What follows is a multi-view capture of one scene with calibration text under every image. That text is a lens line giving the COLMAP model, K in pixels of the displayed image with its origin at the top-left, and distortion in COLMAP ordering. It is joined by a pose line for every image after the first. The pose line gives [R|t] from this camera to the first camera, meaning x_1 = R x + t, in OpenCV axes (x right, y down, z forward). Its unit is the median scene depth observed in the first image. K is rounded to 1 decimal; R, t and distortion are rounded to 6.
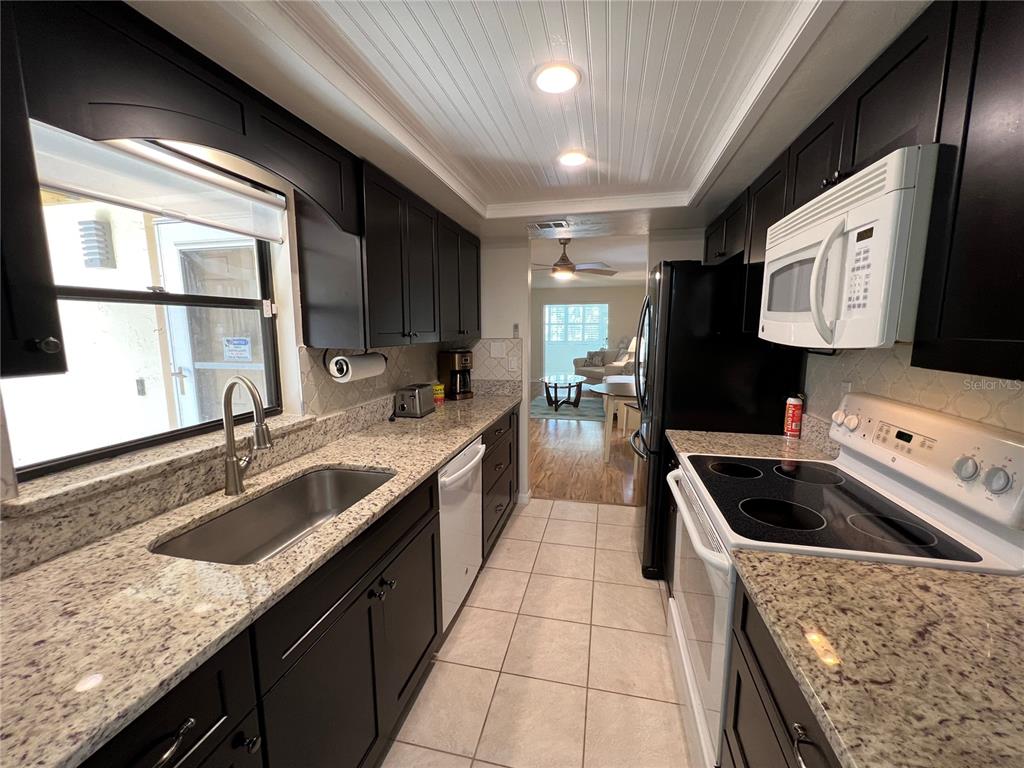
lens RADIAL K [[410.2, 0, 512.0], [0, 410.2, 384.0], [0, 0, 1]] dist [0.000045, 0.000171]
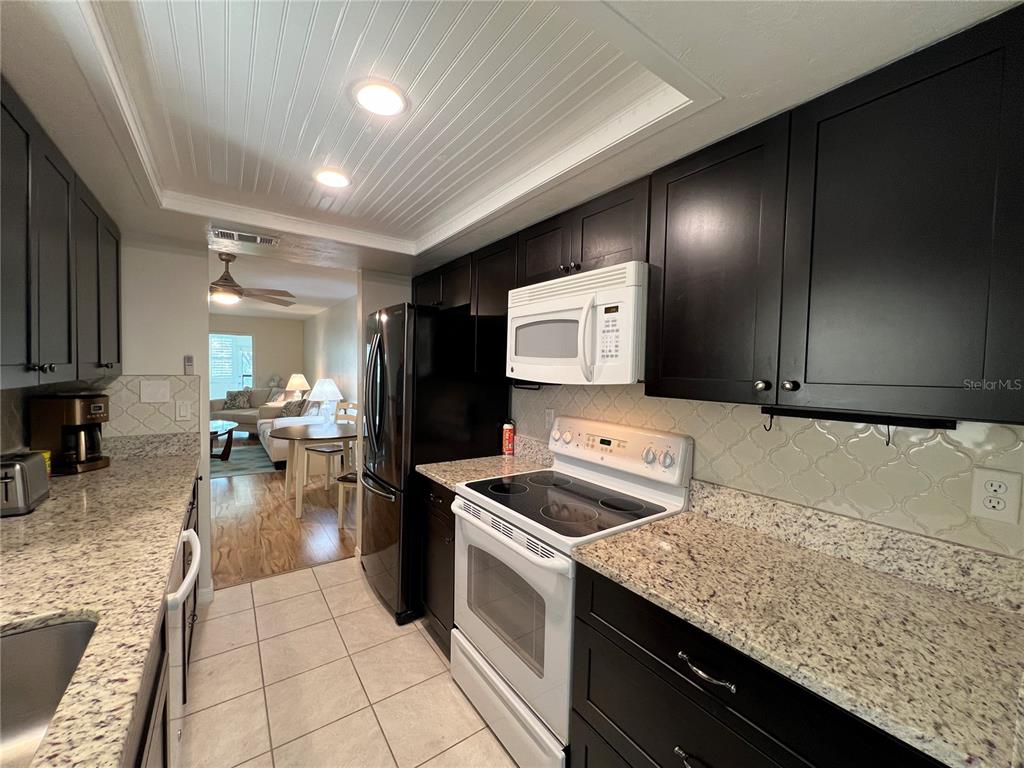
lens RADIAL K [[409.9, 0, 512.0], [0, 409.9, 384.0], [0, 0, 1]] dist [-0.001079, 0.000216]
pose [[0.666912, -0.008216, 0.745091, -0.300044], [0.076130, 0.995458, -0.057166, -0.019023], [-0.741237, 0.094848, 0.664509, 0.170975]]
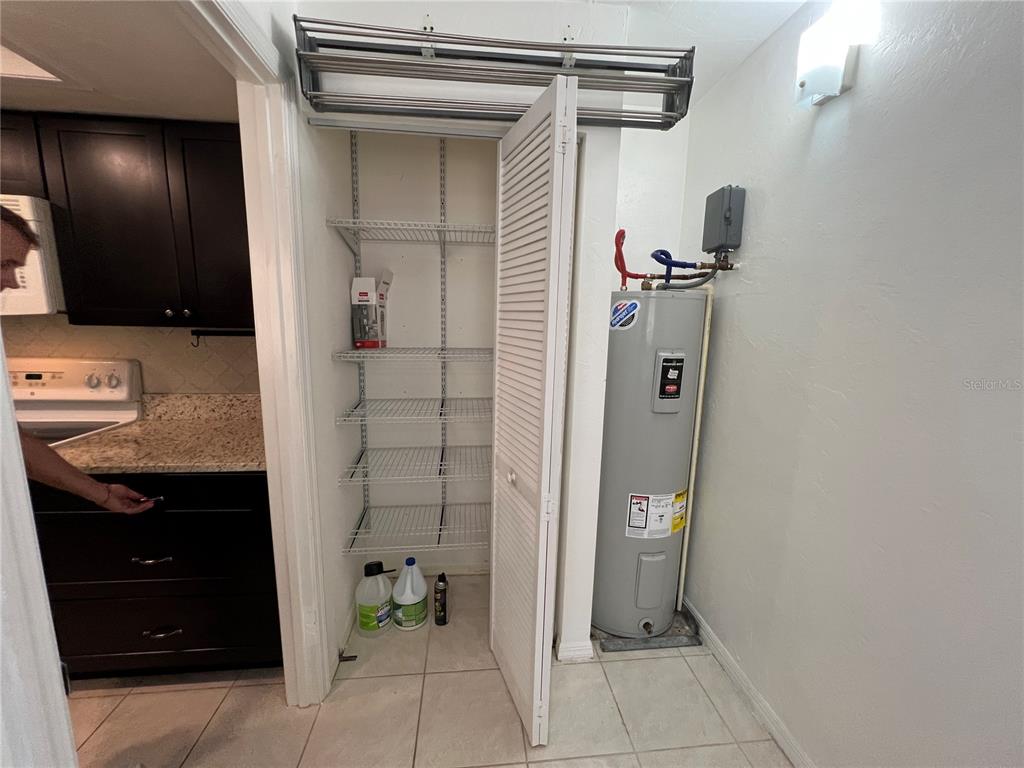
lens RADIAL K [[413.4, 0, 533.6], [0, 413.4, 390.9], [0, 0, 1]] dist [-0.008063, -0.000177]
pose [[-0.346172, -0.169680, 0.922699, -0.765506], [0.098172, 0.971557, 0.215496, 0.028360], [-0.933021, 0.165182, -0.319668, -0.146814]]
